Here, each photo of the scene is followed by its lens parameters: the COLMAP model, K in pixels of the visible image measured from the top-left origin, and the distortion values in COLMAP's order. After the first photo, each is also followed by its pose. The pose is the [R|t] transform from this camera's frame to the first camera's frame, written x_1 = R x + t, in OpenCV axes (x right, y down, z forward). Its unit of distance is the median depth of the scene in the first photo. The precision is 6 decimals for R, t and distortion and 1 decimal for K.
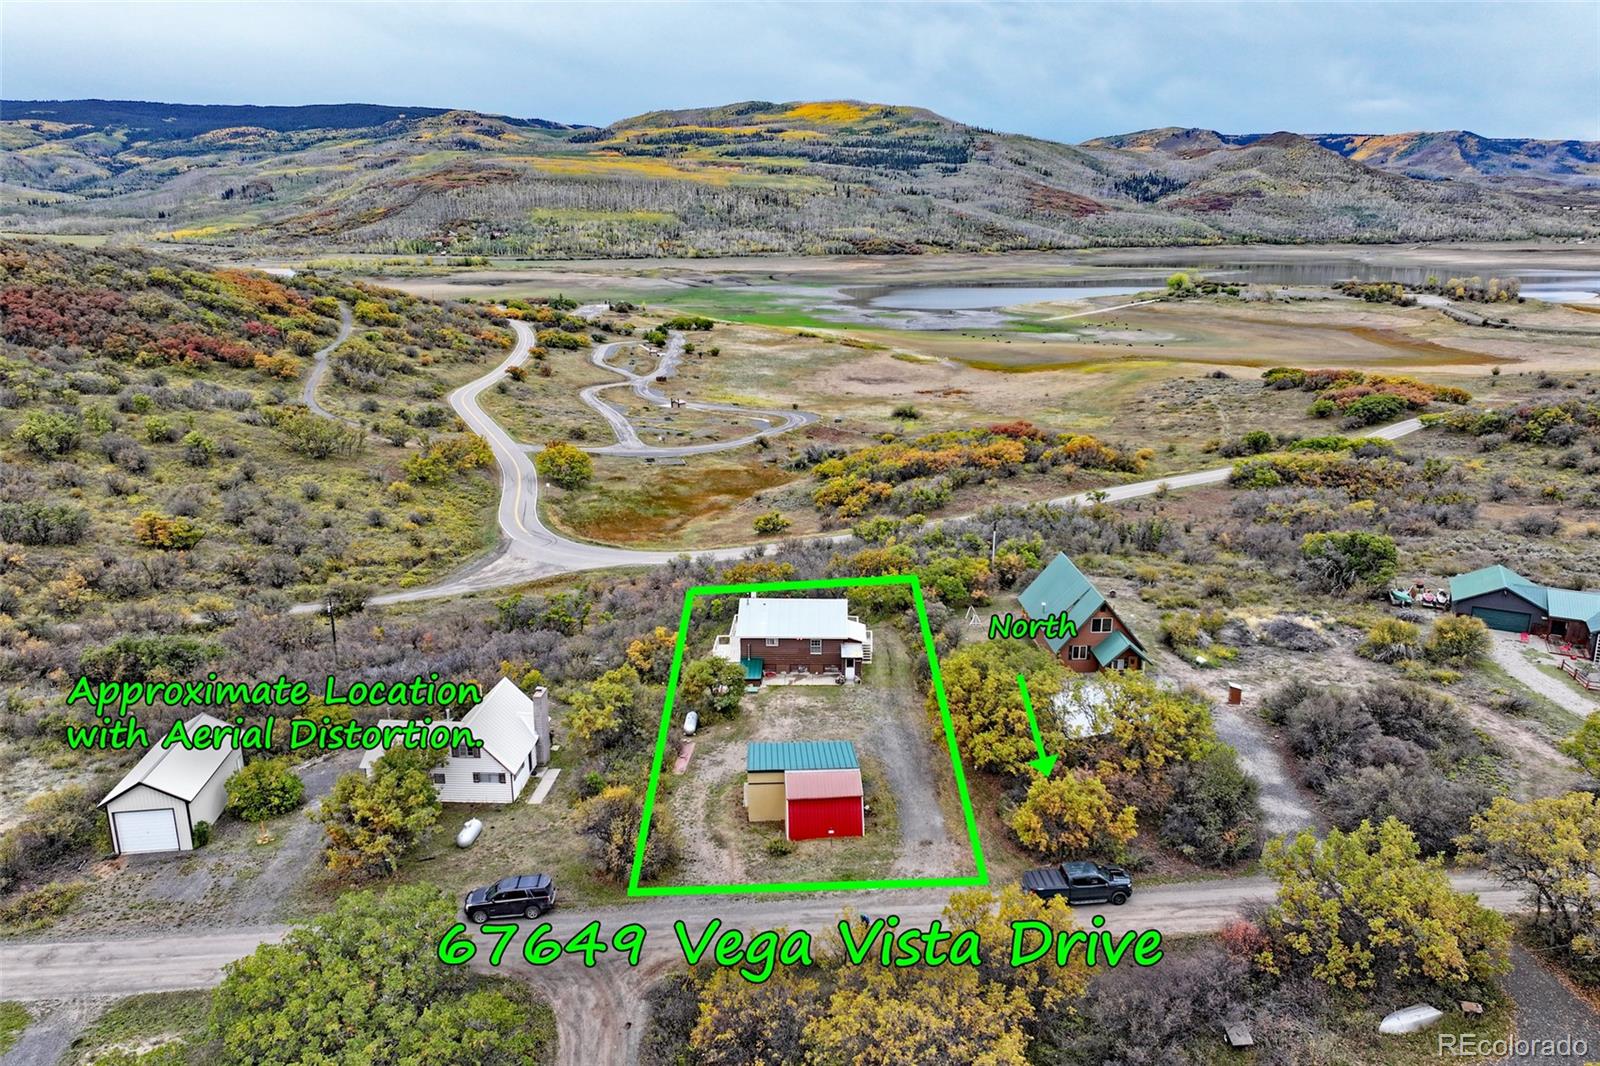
lens RADIAL K [[1121.5, 0, 799.2], [0, 1121.5, 542.5], [0, 0, 1]] dist [-0.004716, 0.019612]
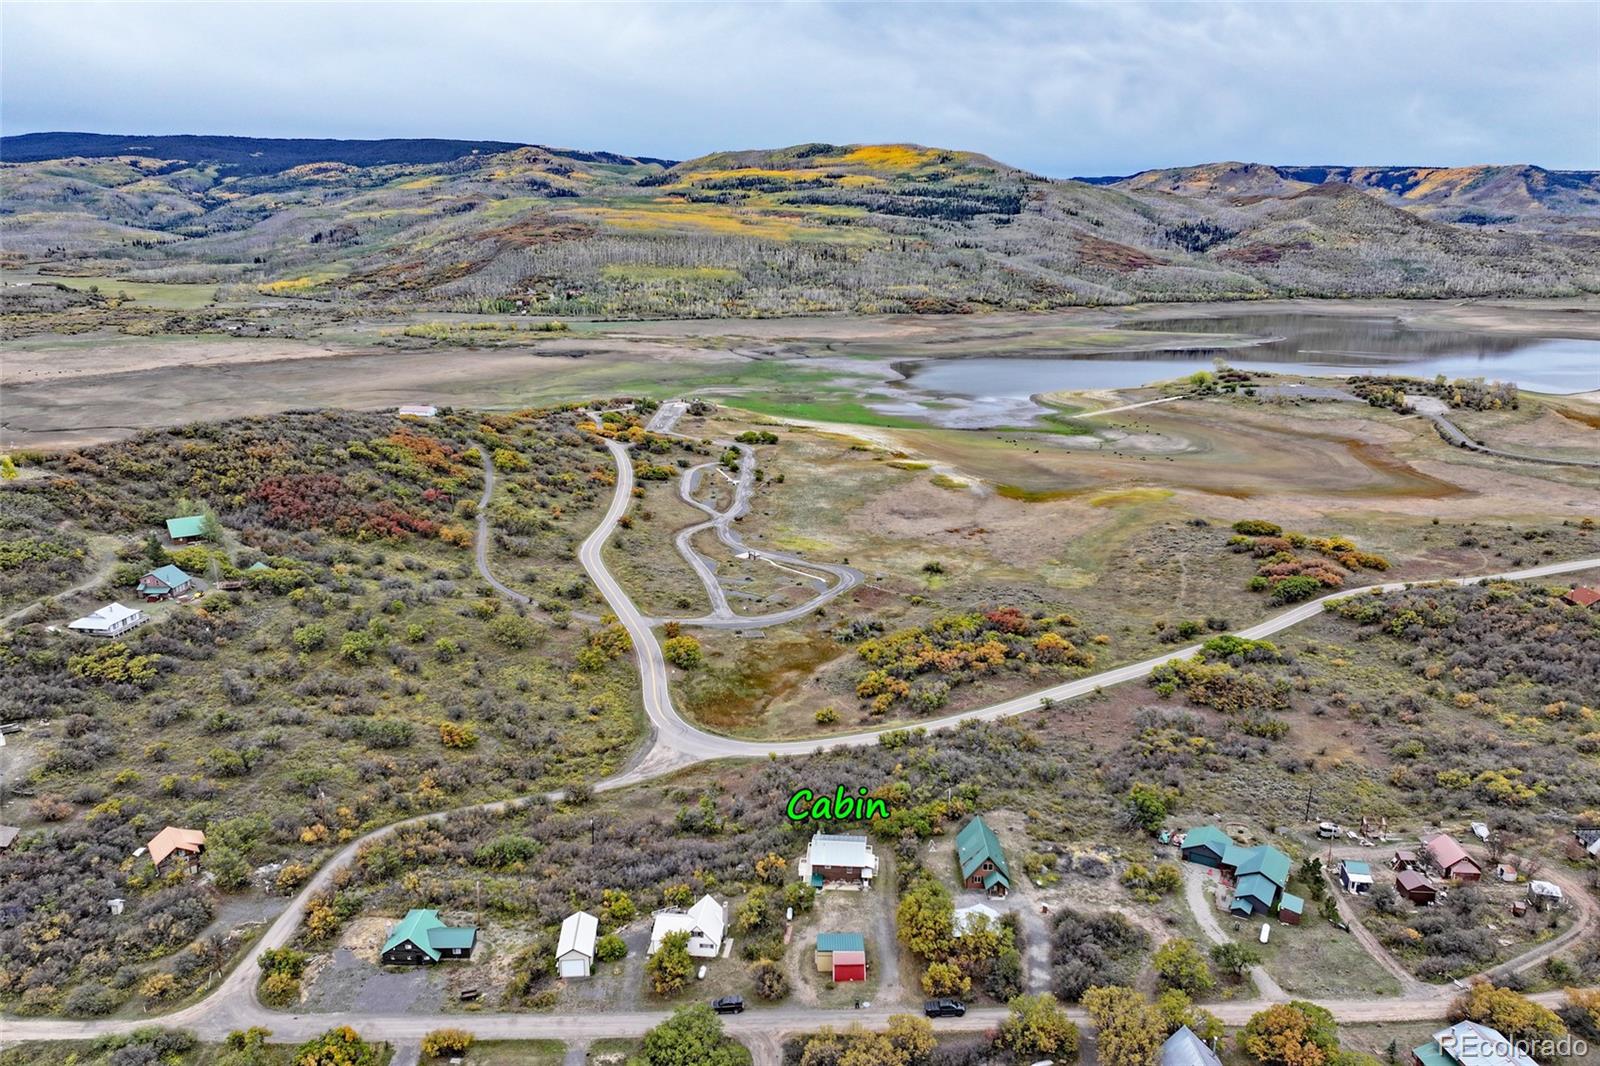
lens RADIAL K [[1121.5, 0, 799.2], [0, 1121.5, 542.5], [0, 0, 1]] dist [-0.004716, 0.019612]
pose [[0.998751, 0.017007, -0.046989, 0.001945], [-0.017791, 0.999709, -0.016319, -0.096241], [0.046698, 0.017134, 0.998762, -0.216296]]
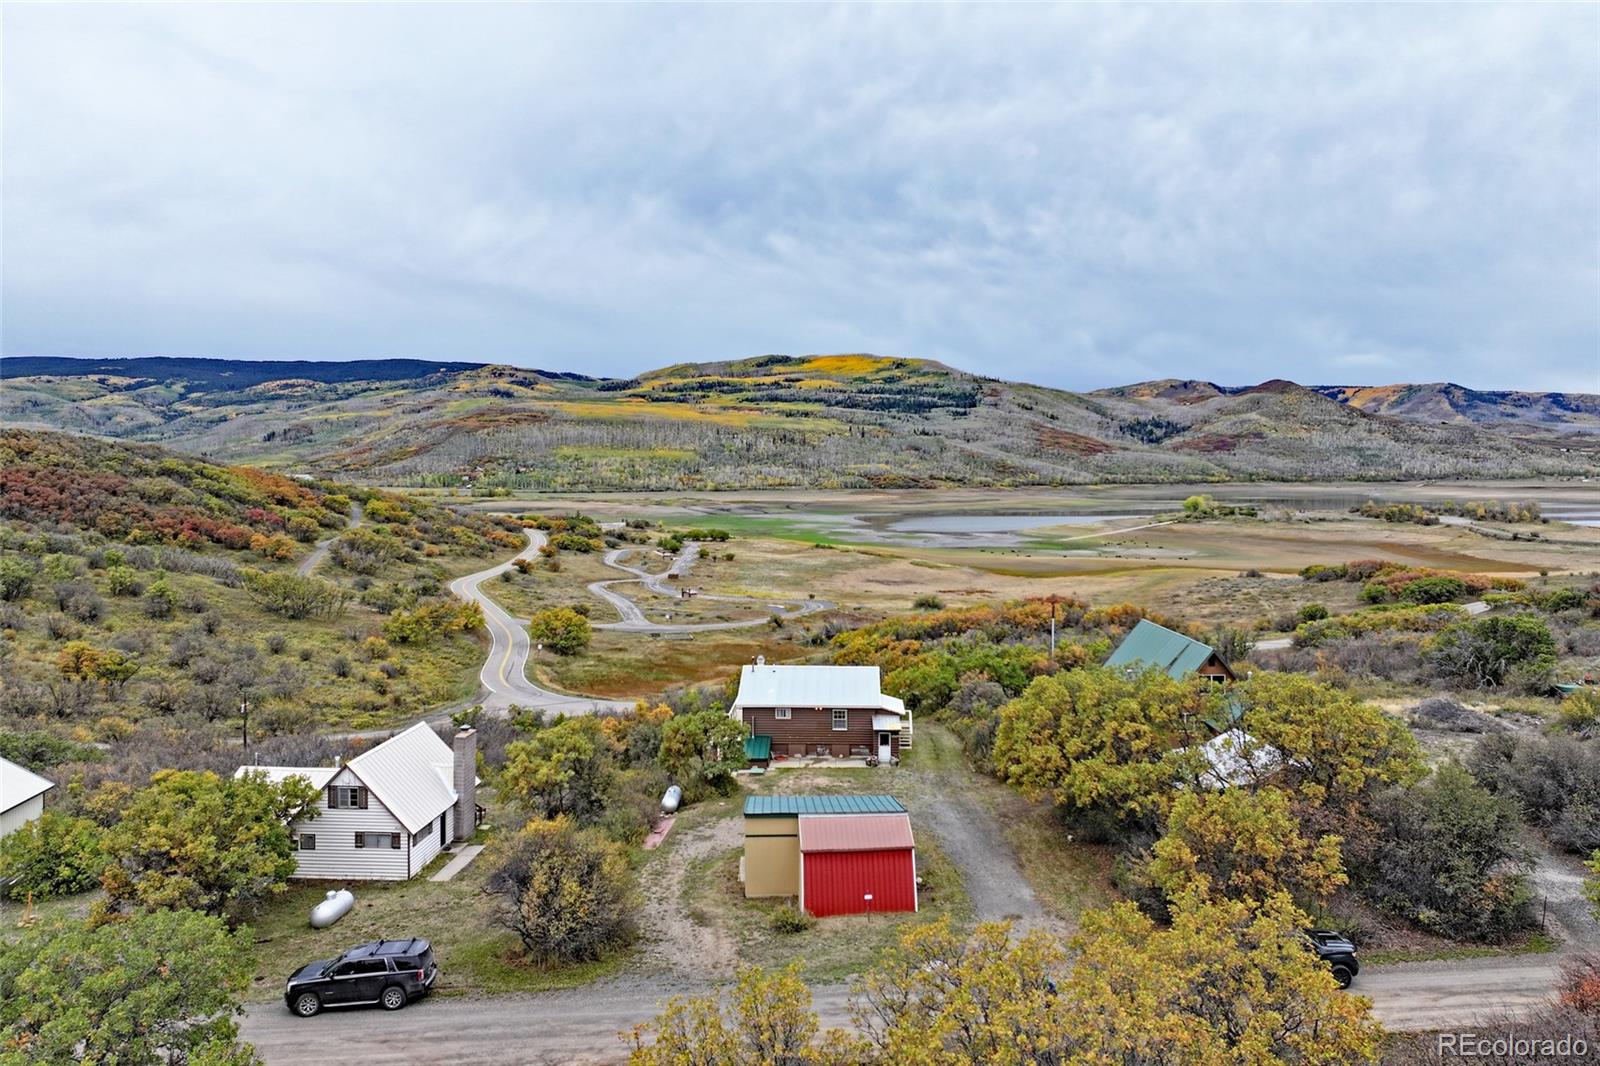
lens RADIAL K [[1123.2, 0, 798.7], [0, 1123.2, 473.3], [0, 0, 1]] dist [0.006370, -0.000318]
pose [[0.999889, 0.000587, -0.014890, -0.000403], [-0.004596, 0.962662, -0.270668, 0.028722], [0.014175, 0.270706, 0.962558, 0.042591]]
